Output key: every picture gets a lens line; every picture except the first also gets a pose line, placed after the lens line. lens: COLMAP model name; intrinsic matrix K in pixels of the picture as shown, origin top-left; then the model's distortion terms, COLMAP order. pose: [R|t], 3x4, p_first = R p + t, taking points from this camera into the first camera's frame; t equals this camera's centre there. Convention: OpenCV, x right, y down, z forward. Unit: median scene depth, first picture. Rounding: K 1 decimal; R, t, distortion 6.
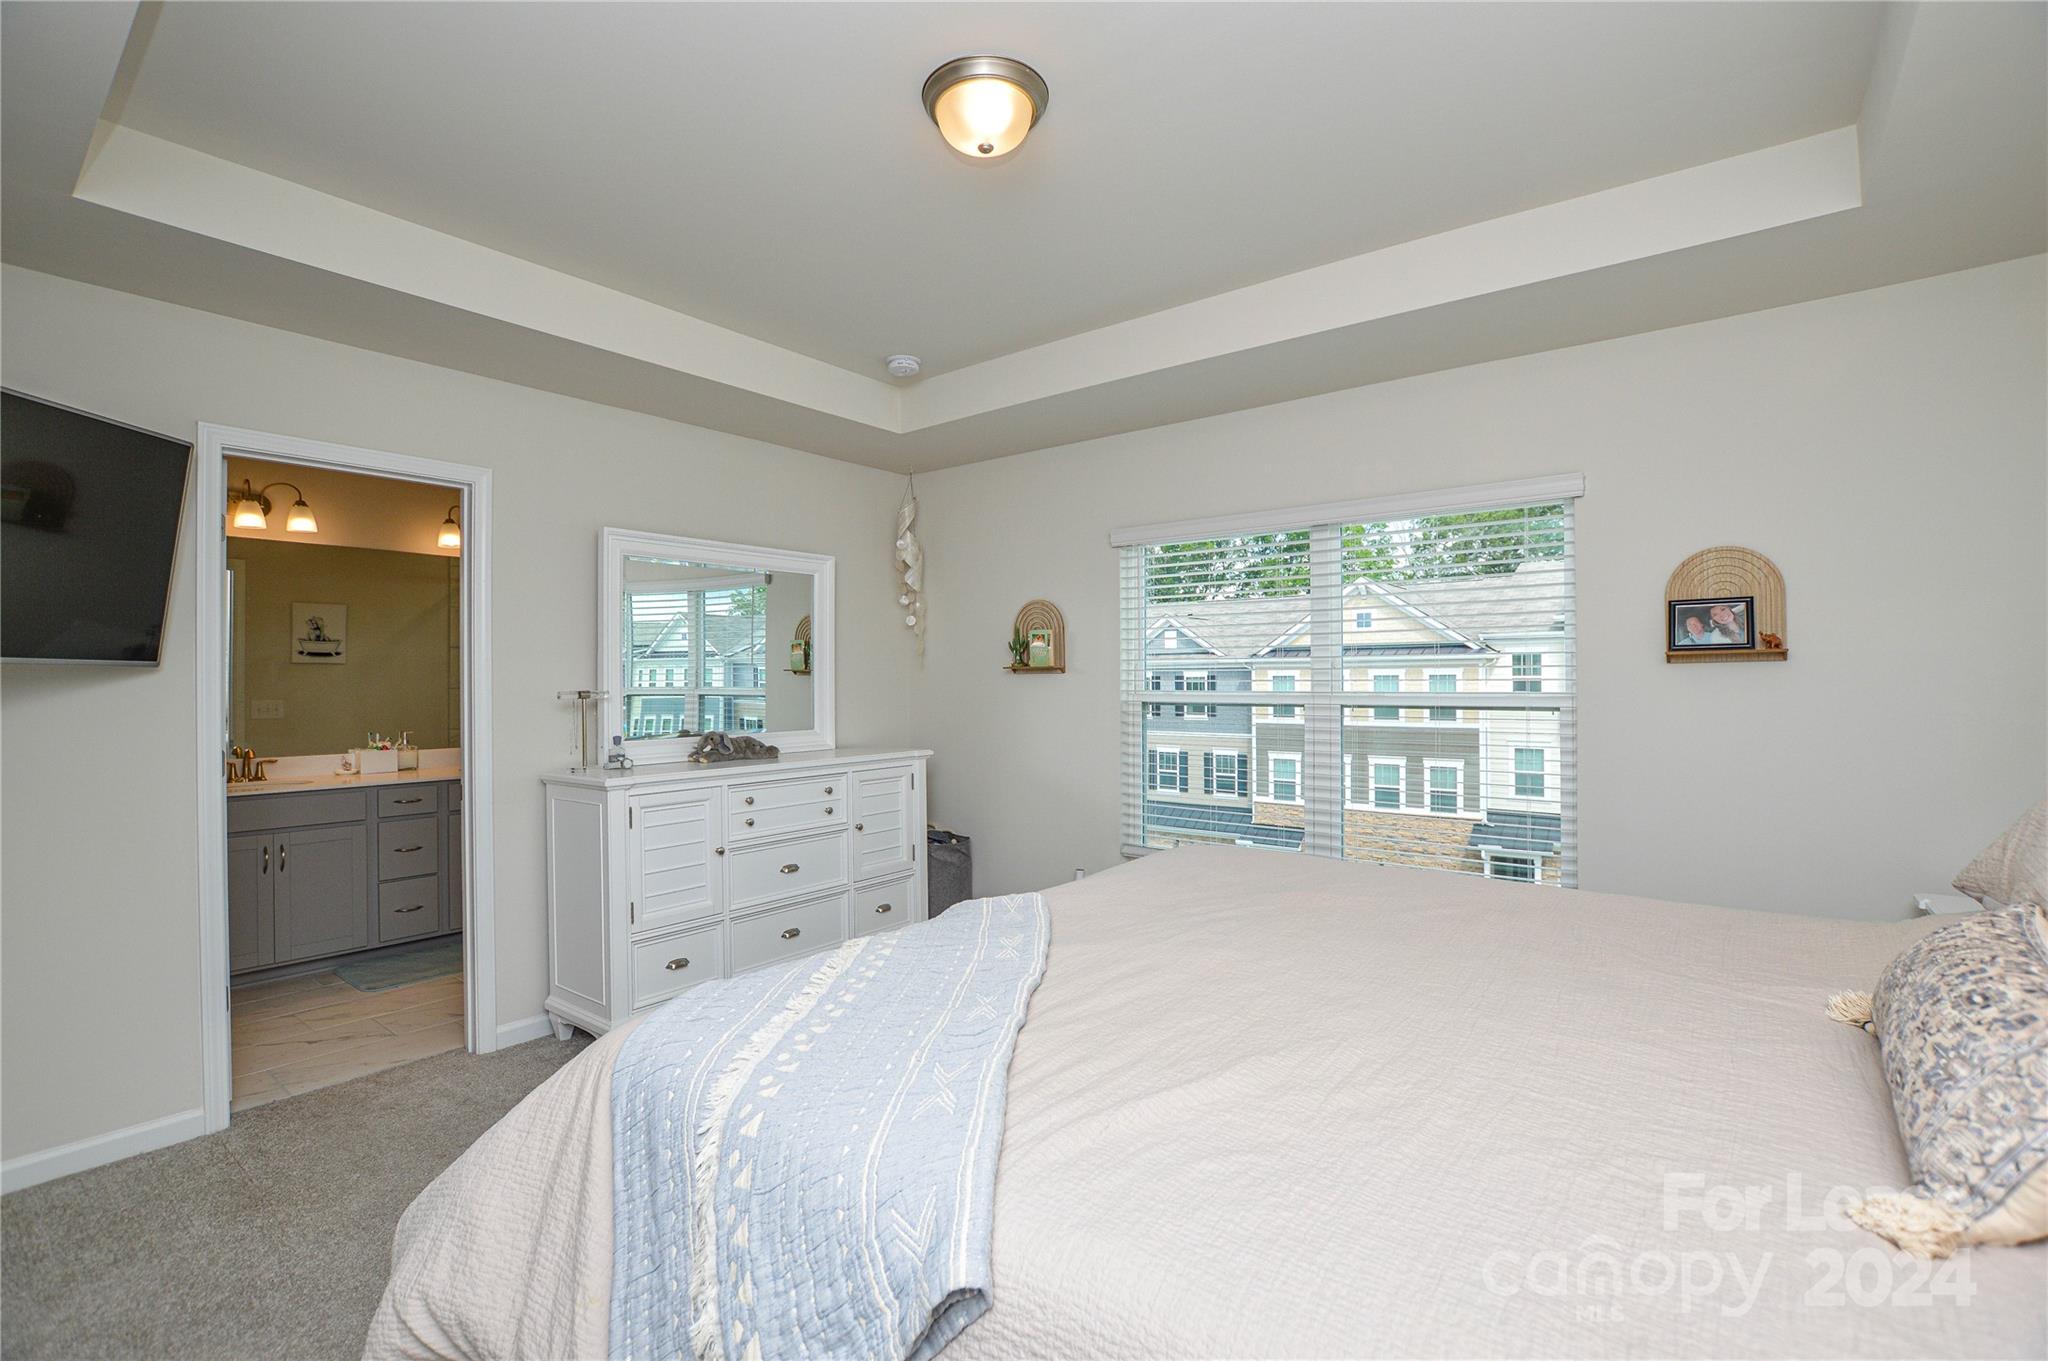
lens RADIAL K [[922.2, 0, 1021.2], [0, 922.2, 680.2], [0, 0, 1]] dist [-0.024755, 0.002767]
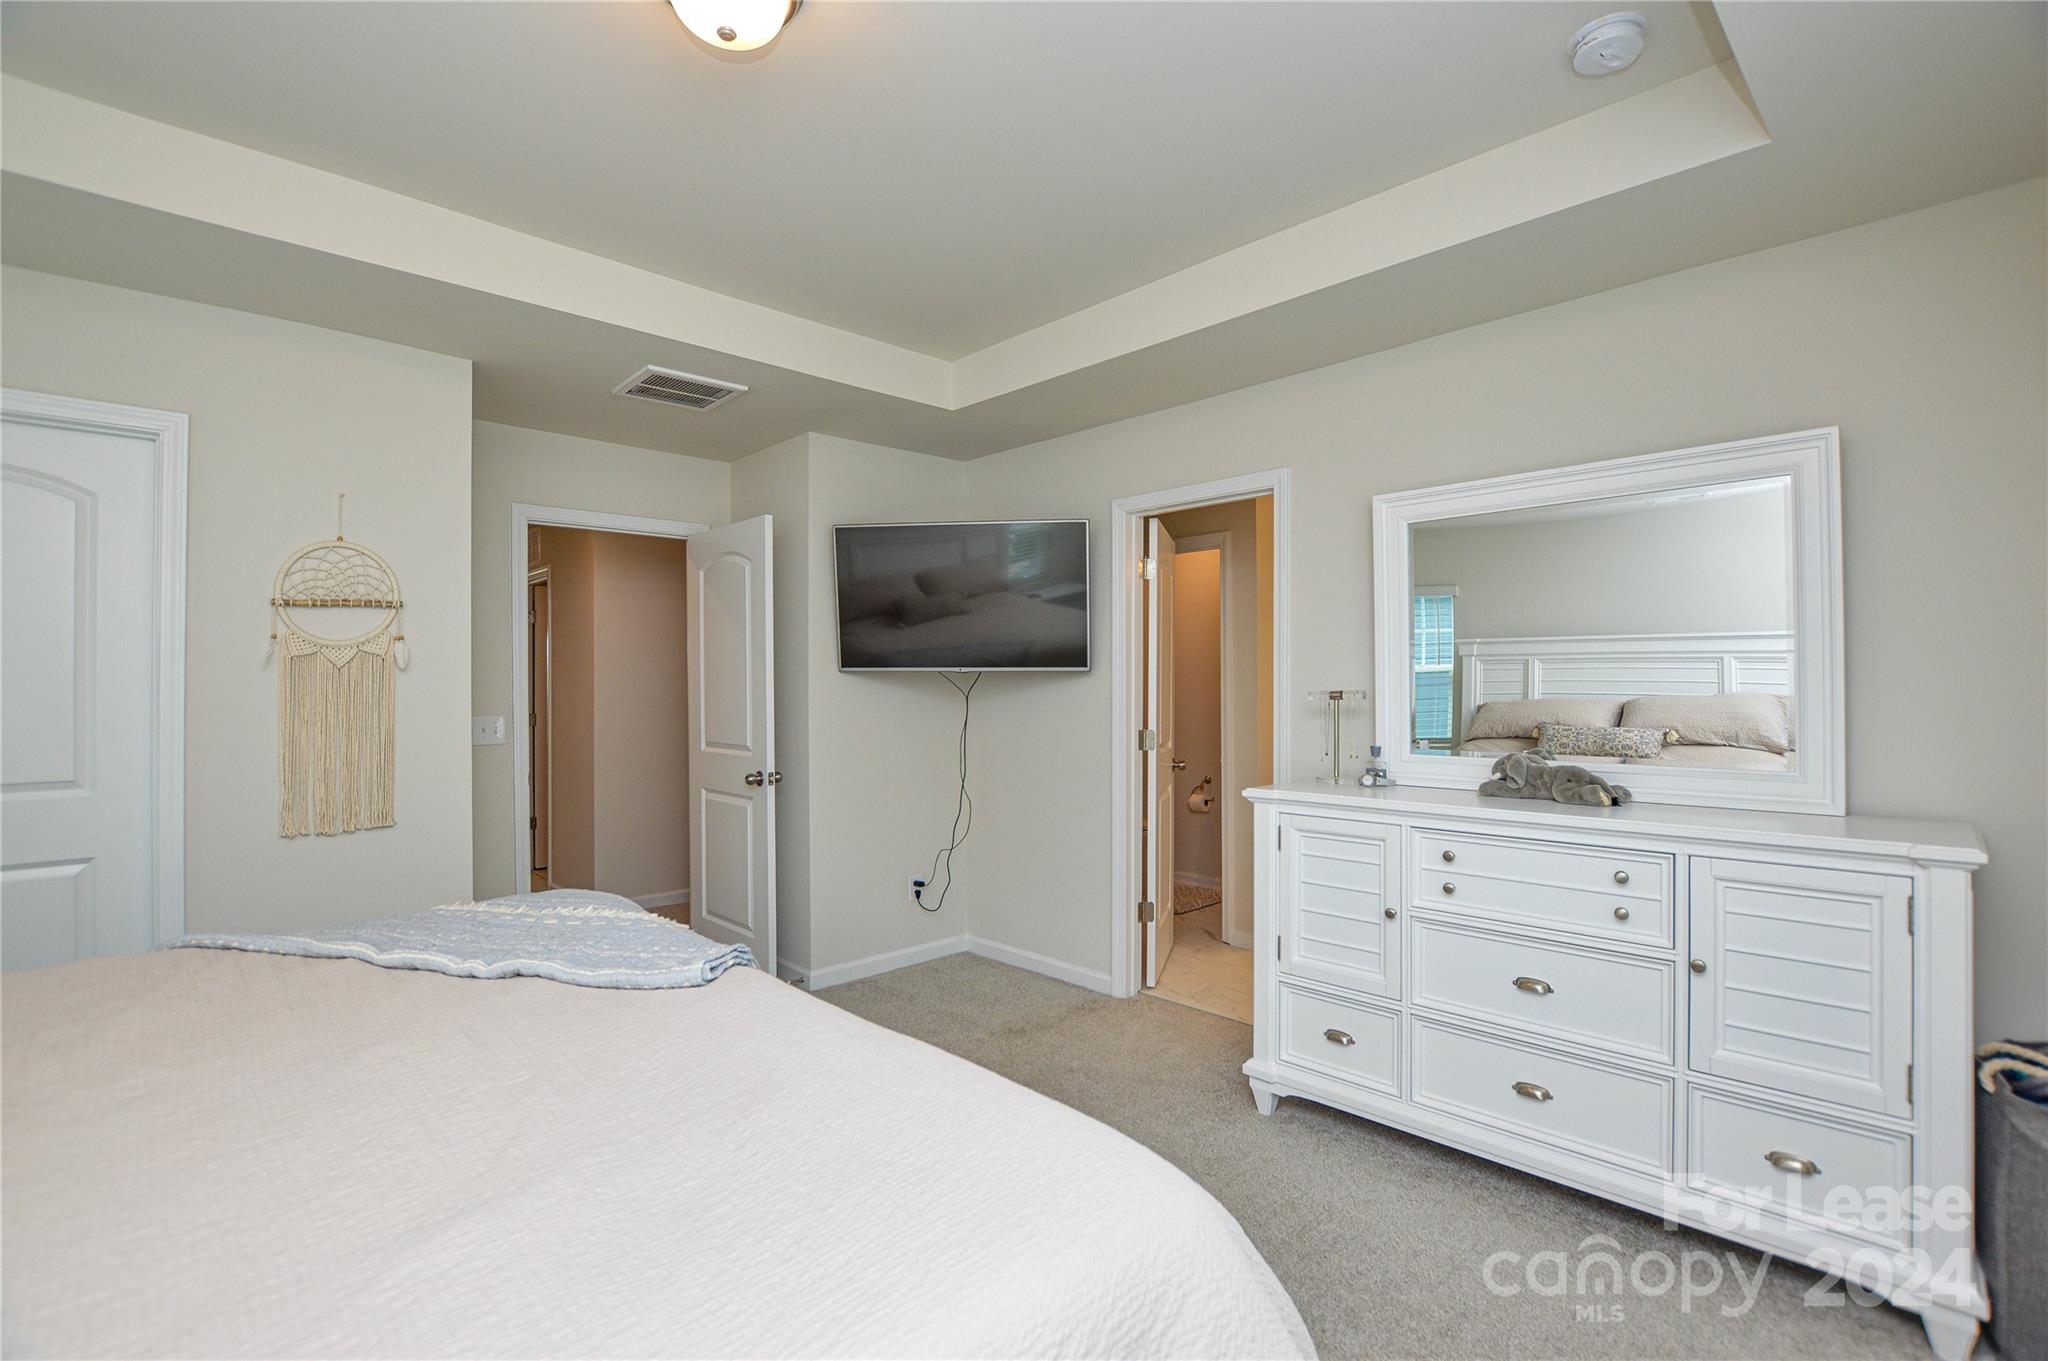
lens RADIAL K [[922.2, 0, 1021.8], [0, 922.2, 686.6], [0, 0, 1]] dist [-0.024755, 0.002767]
pose [[-0.157153, 0.002433, -0.987571, 0.415114], [0.005749, 0.999982, 0.001549, 0.004249], [0.987558, -0.005434, -0.157164, 0.797493]]
